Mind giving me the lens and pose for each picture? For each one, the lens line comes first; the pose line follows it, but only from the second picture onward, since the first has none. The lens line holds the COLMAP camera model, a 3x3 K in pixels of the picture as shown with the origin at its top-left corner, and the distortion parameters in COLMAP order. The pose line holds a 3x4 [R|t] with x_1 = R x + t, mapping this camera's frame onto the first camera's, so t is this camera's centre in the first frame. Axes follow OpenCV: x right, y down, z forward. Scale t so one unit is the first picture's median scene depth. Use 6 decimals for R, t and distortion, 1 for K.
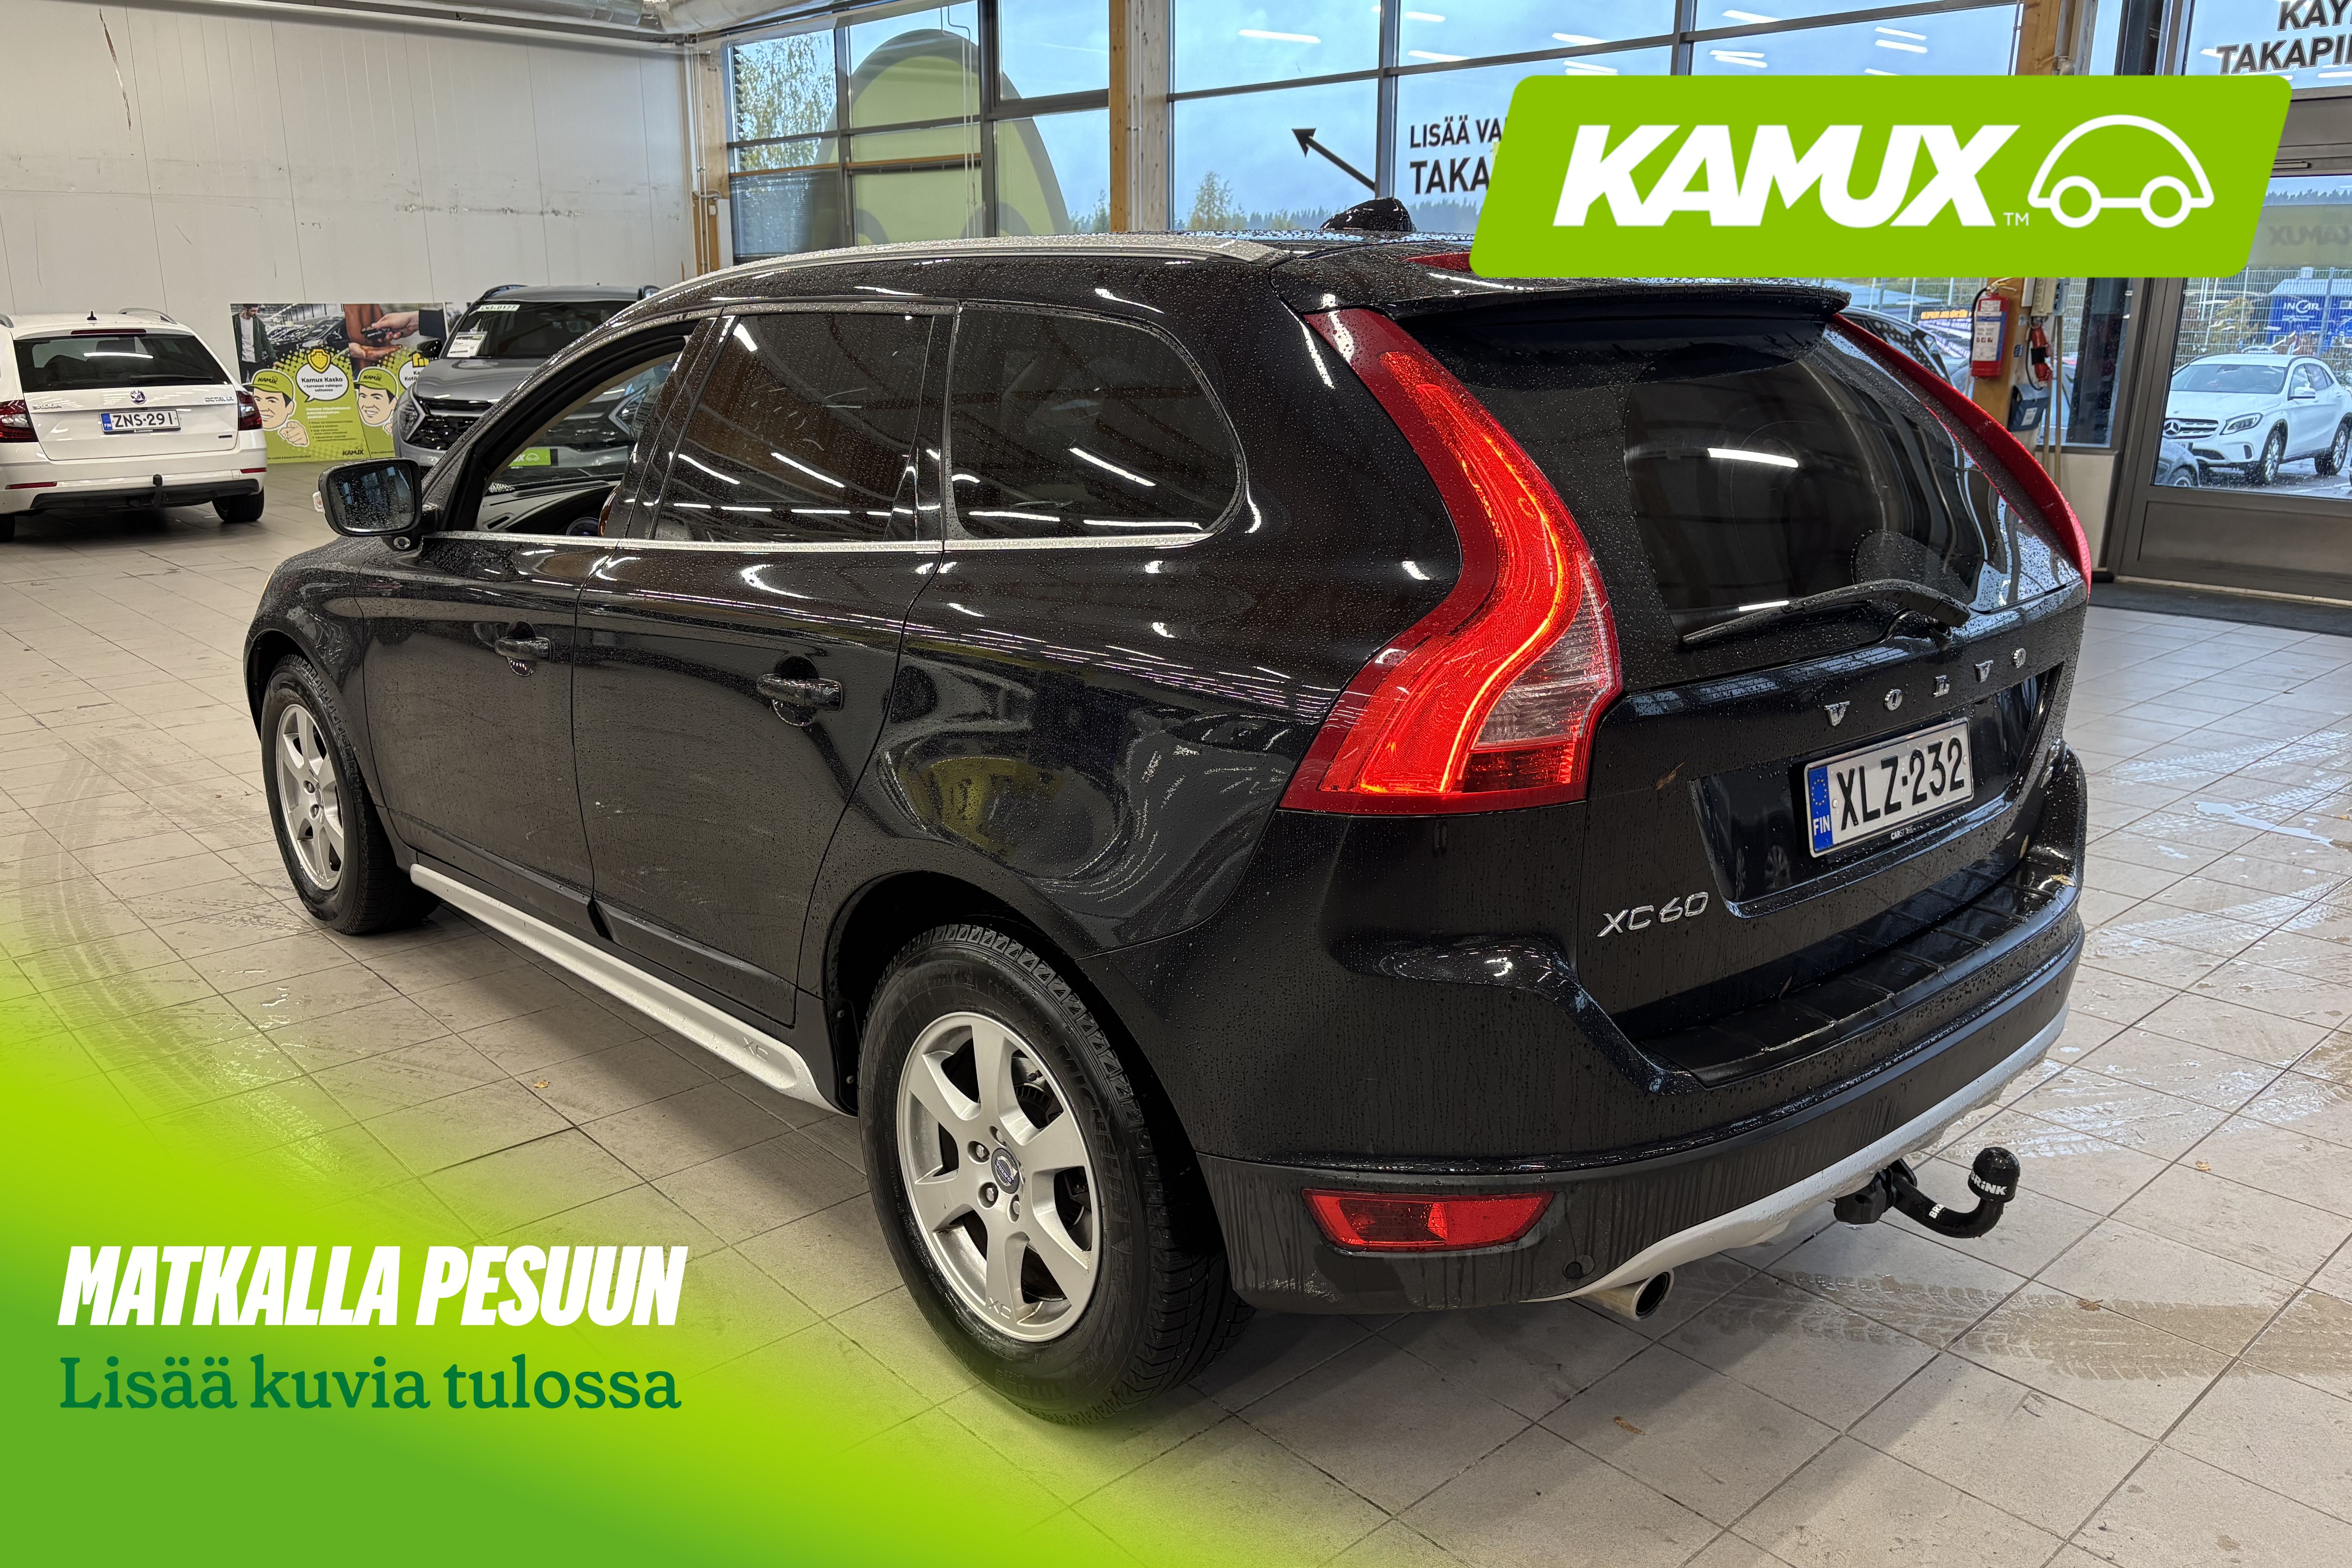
lens RADIAL K [[1817.2, 0, 1177.9], [0, 1817.2, 782.5], [0, 0, 1]] dist [-0.000705, -0.000250]
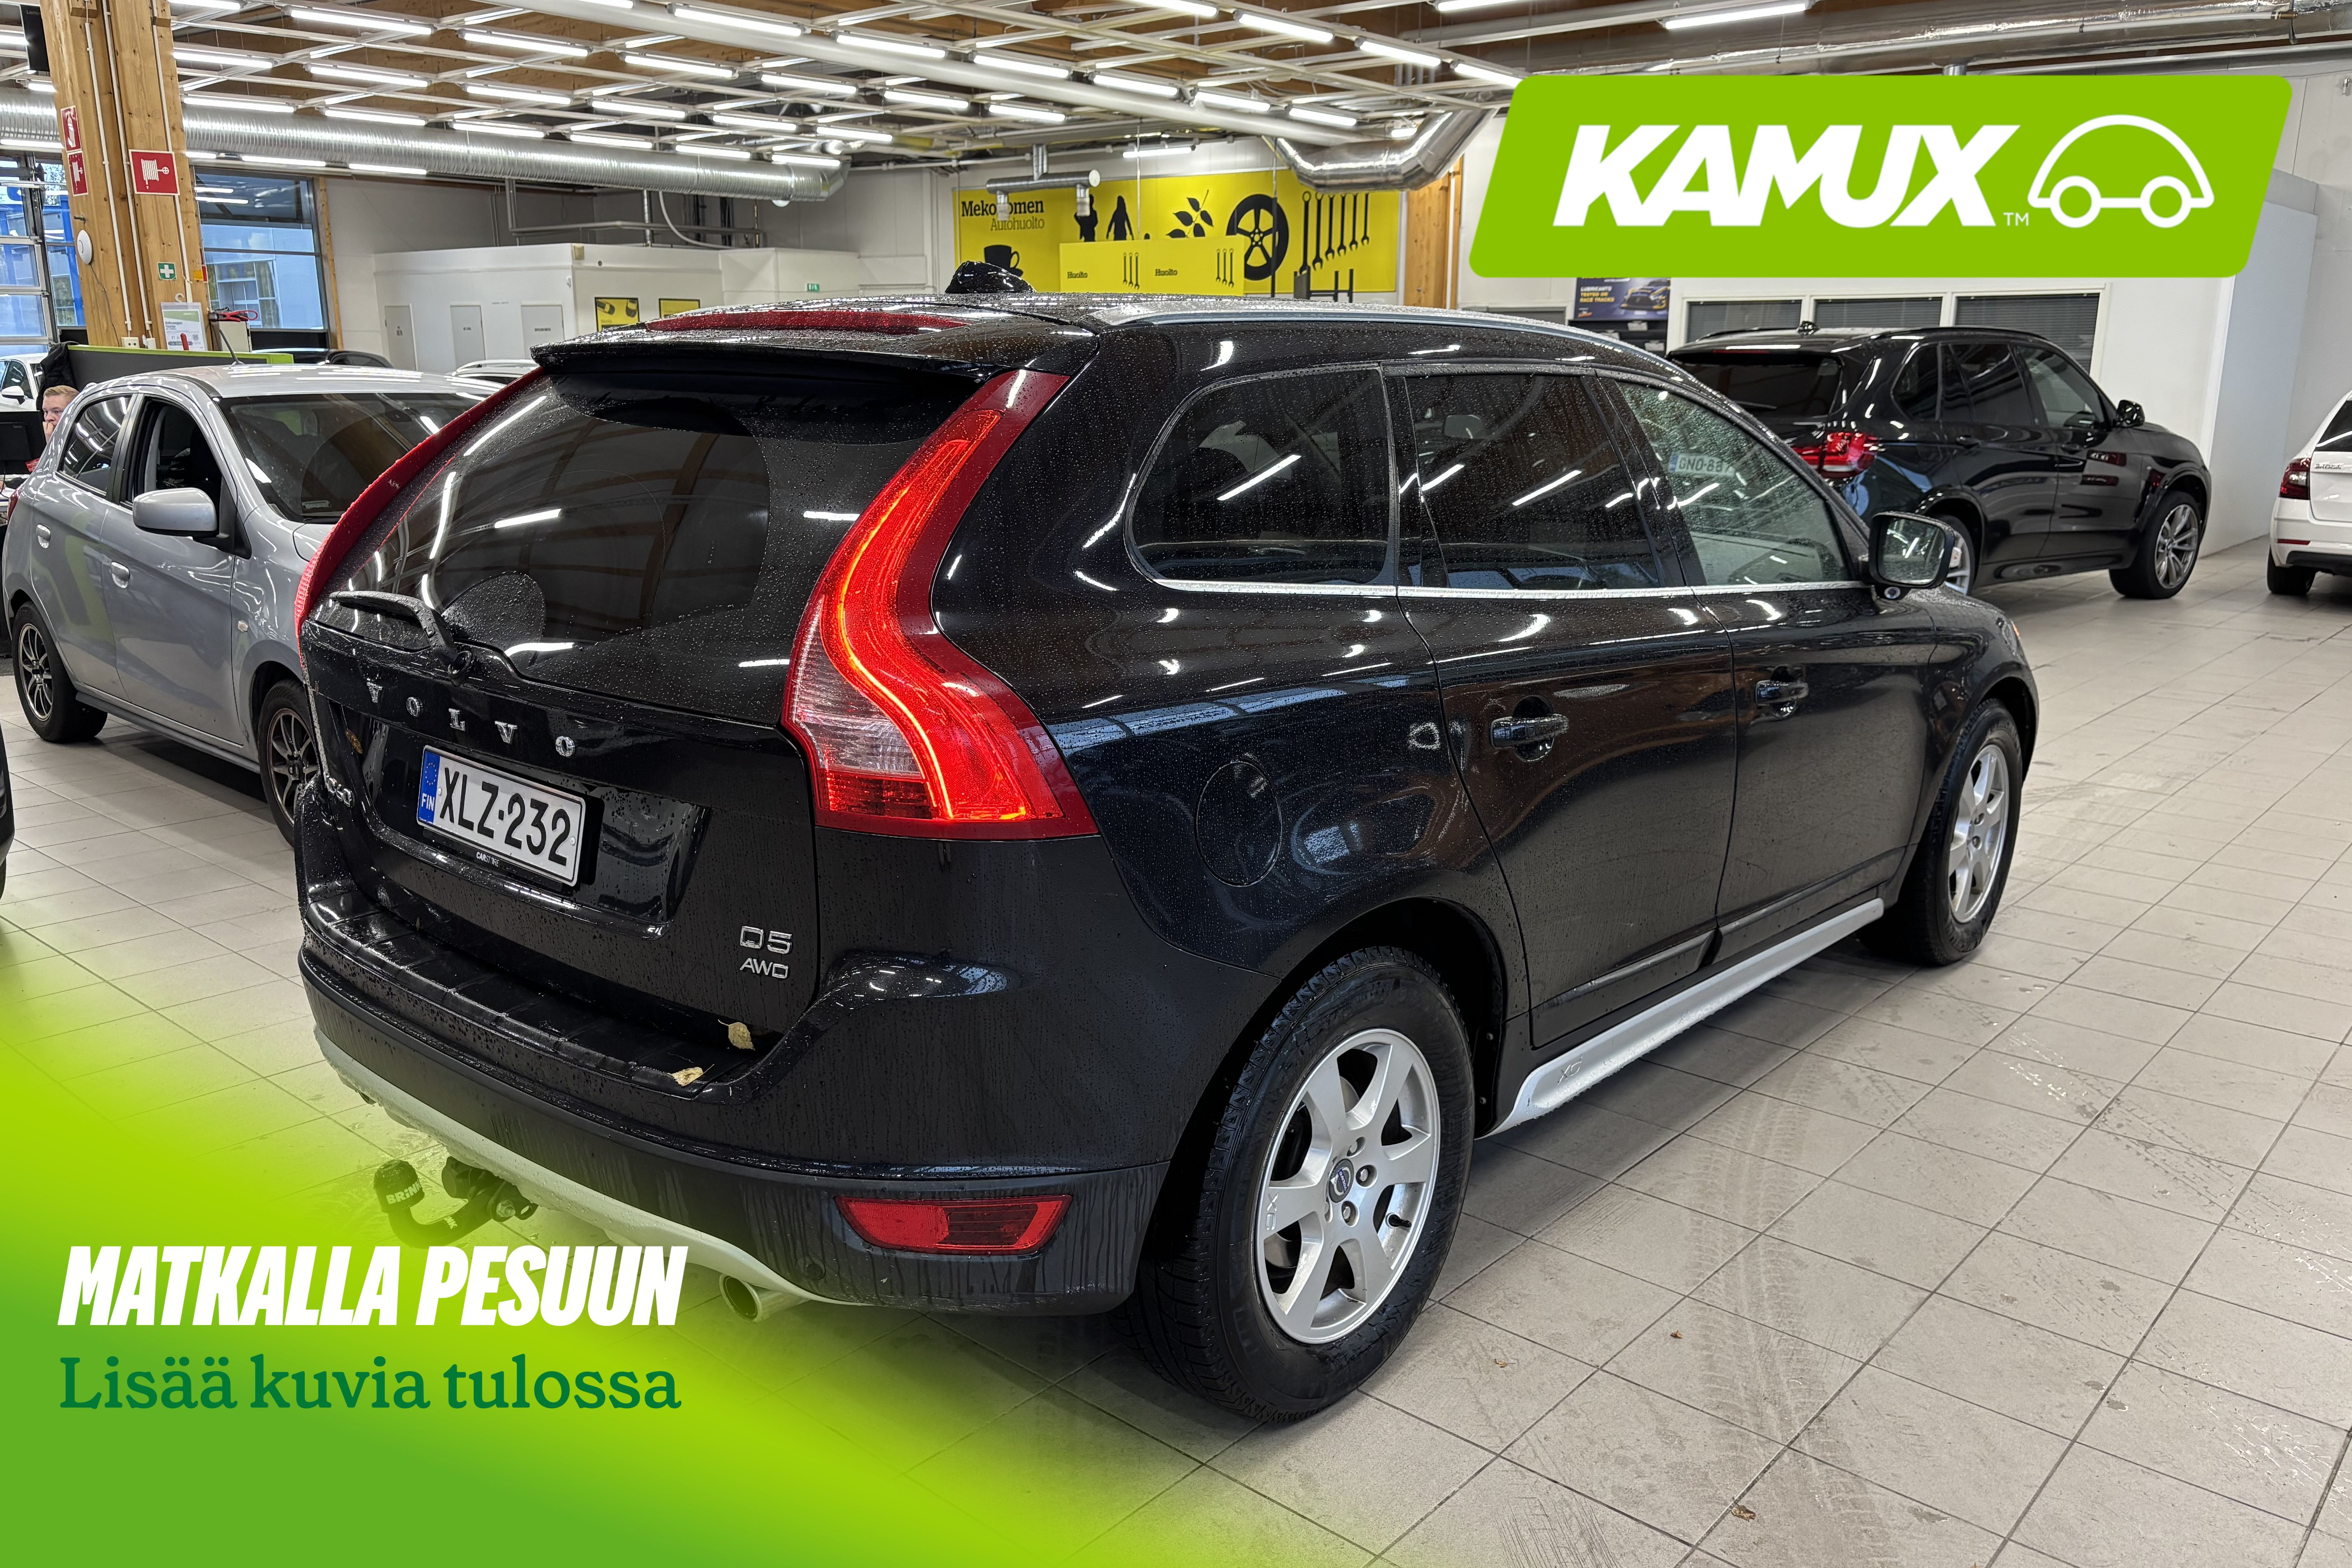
lens RADIAL K [[1817.2, 0, 1179.6], [0, 1817.2, 792.1], [0, 0, 1]] dist [-0.000705, -0.000250]
pose [[0.104028, 0.239423, -0.965326, 1.414310], [-0.266616, 0.941781, 0.204852, -0.322866], [0.958172, 0.236061, 0.161806, 1.184114]]
